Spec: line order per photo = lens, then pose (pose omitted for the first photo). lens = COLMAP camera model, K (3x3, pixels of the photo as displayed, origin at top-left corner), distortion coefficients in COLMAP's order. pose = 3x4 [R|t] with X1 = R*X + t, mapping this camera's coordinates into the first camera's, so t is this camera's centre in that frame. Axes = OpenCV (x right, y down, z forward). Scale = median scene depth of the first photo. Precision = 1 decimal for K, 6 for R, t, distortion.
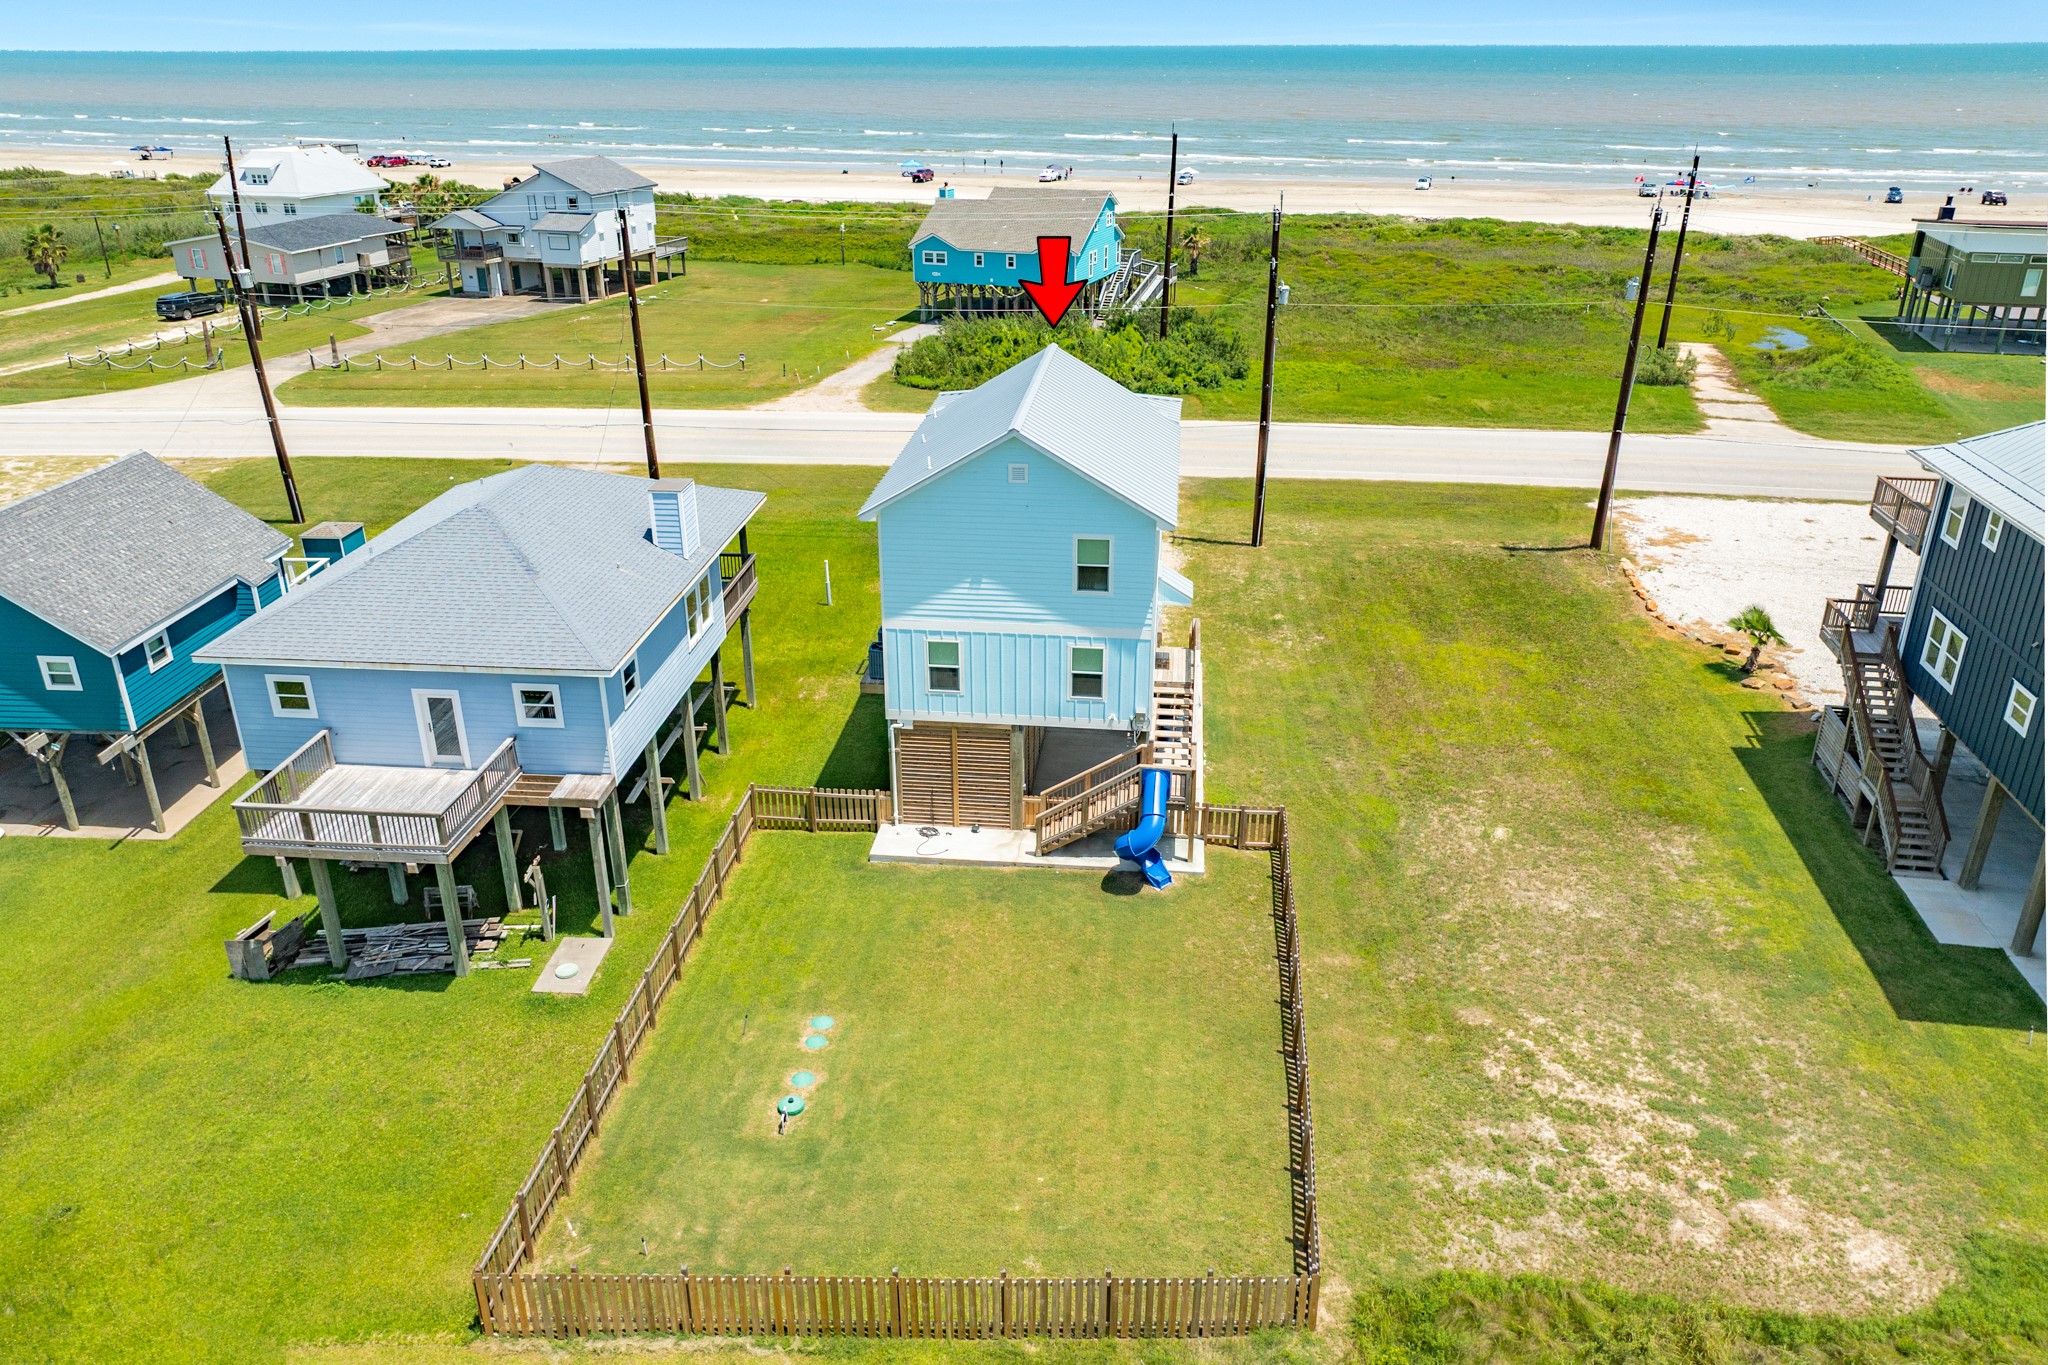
lens RADIAL K [[1424.2, 0, 1031.6], [0, 1424.2, 640.9], [0, 0, 1]] dist [0.002548, -0.005090]
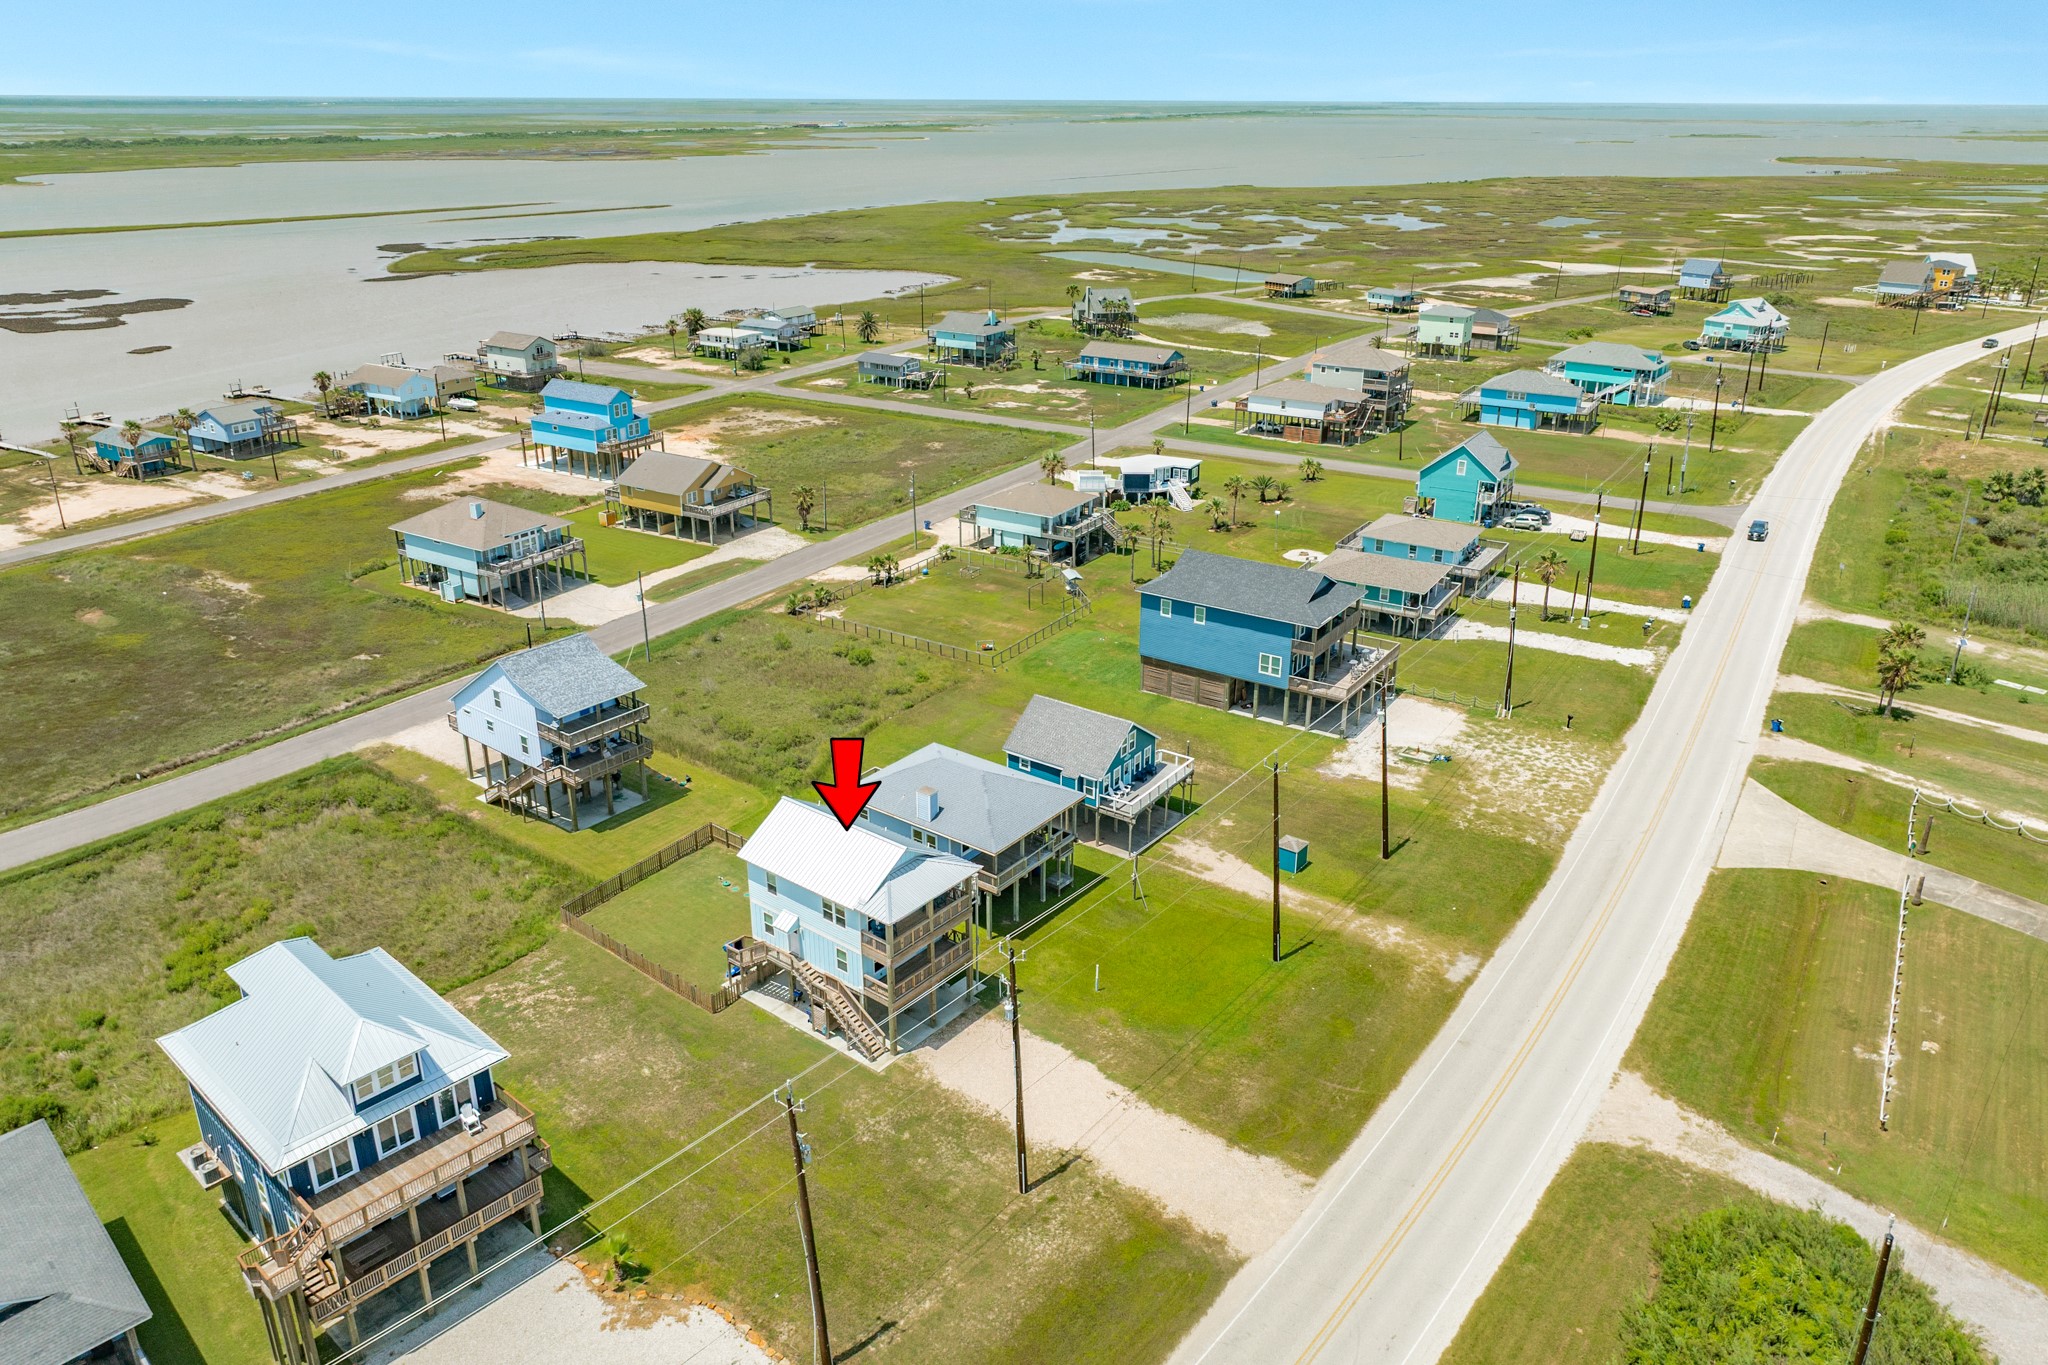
lens RADIAL K [[1424.2, 0, 1031.6], [0, 1424.2, 640.9], [0, 0, 1]] dist [0.002548, -0.005090]
pose [[-0.530145, 0.304504, -0.791343, 1.539848], [-0.331273, 0.784728, 0.523889, -1.692280], [0.780515, 0.539888, -0.315145, 1.822617]]
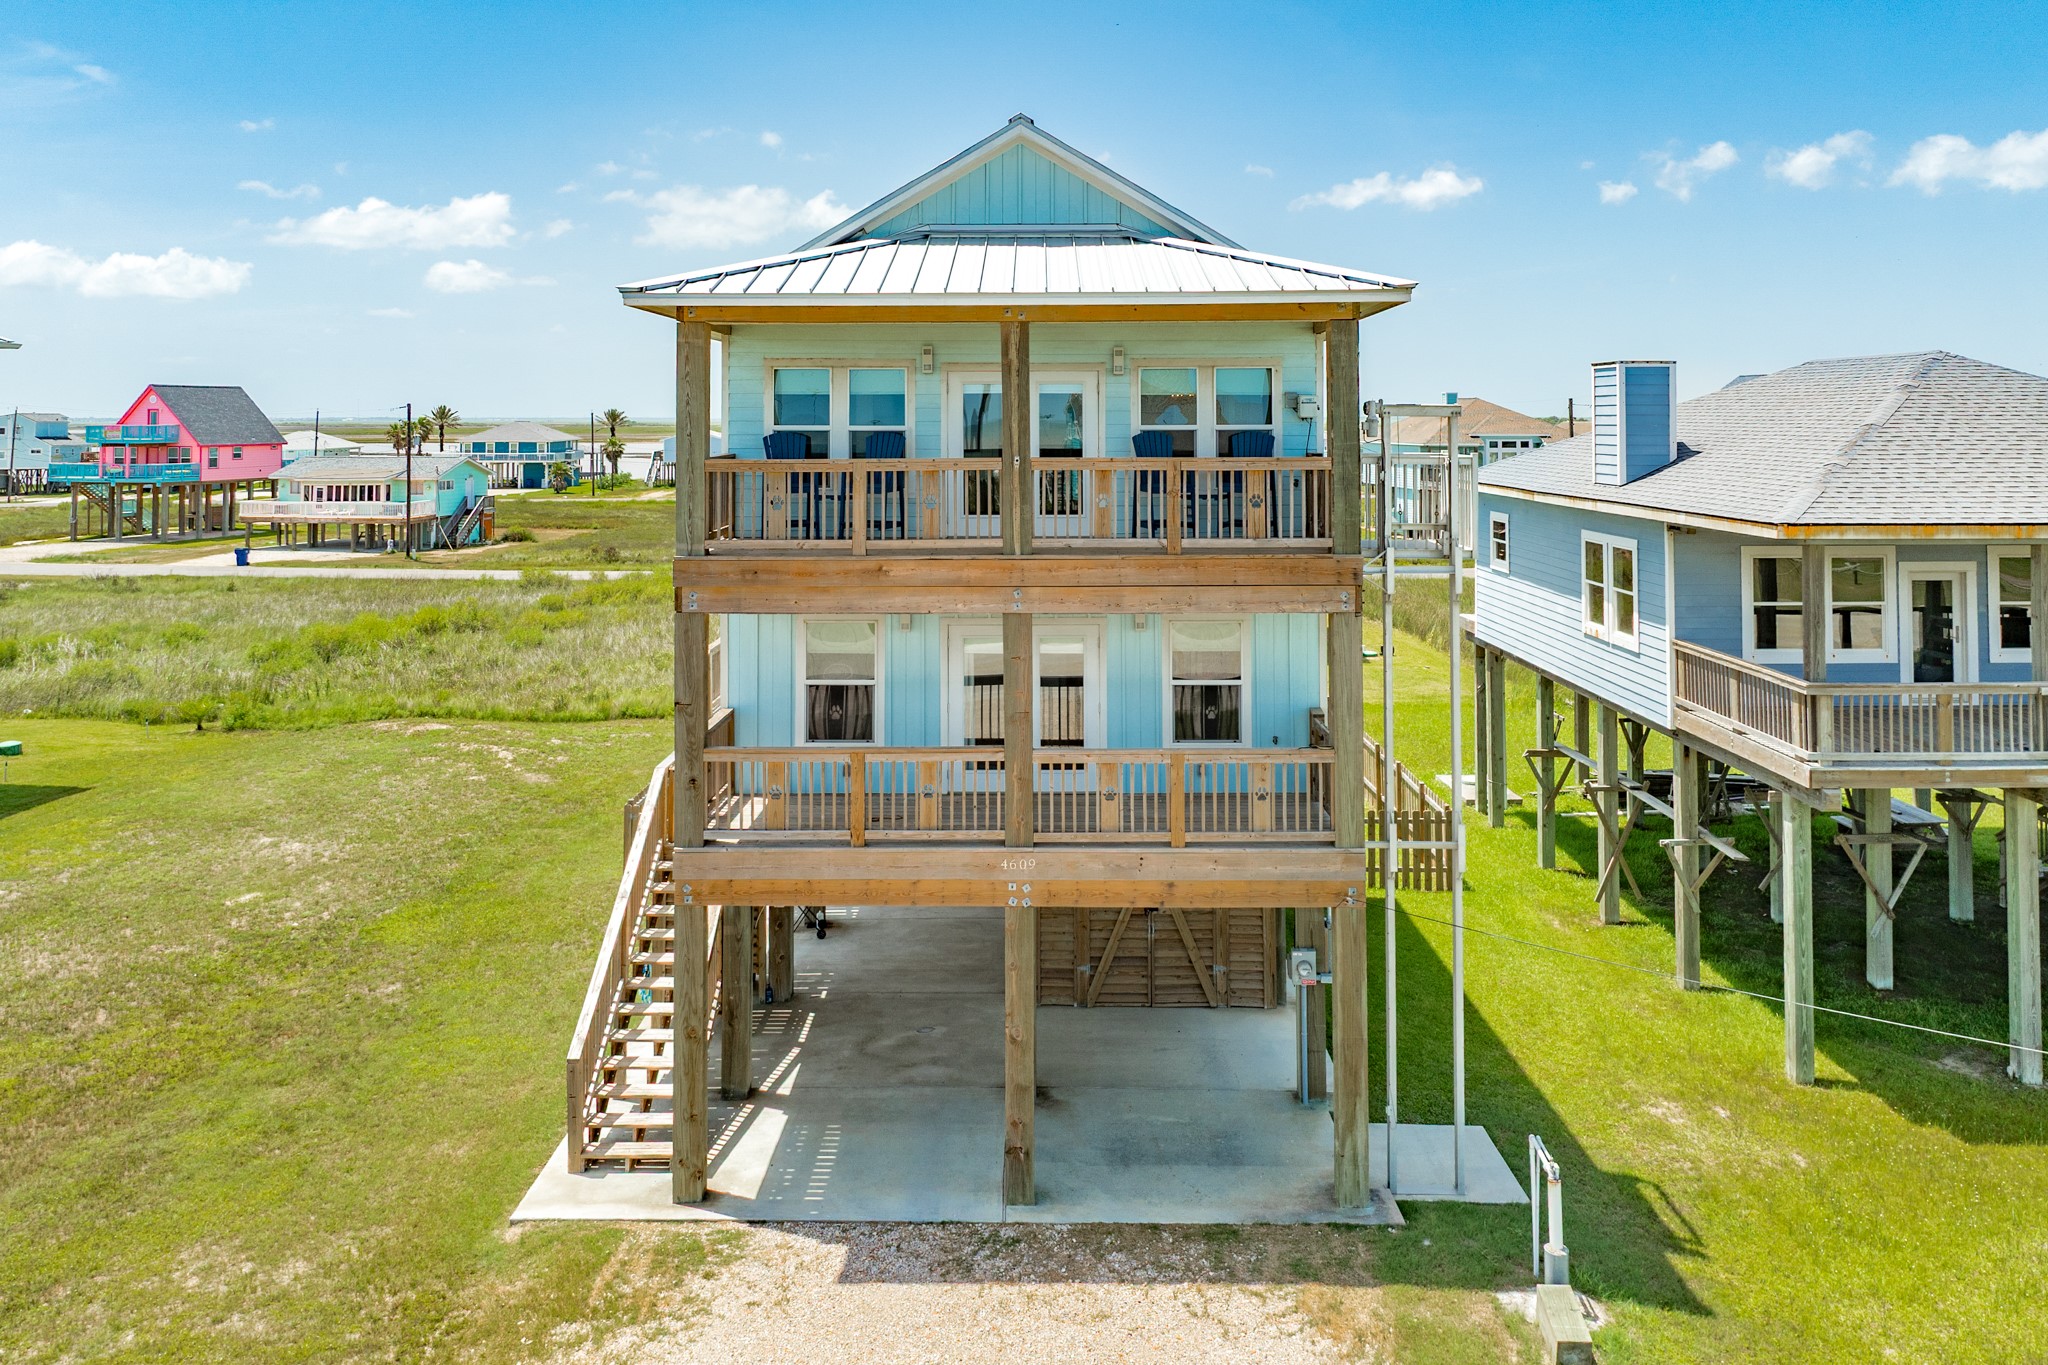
lens RADIAL K [[1556.4, 0, 1024.0], [0, 1556.4, 373.1], [0, 0, 1]] dist [0.001719, -0.010901]
pose [[-0.995831, 0.008122, -0.090859, 0.059020], [-0.025681, 0.930785, 0.364664, -0.343075], [0.087532, 0.365477, -0.926696, 1.629515]]
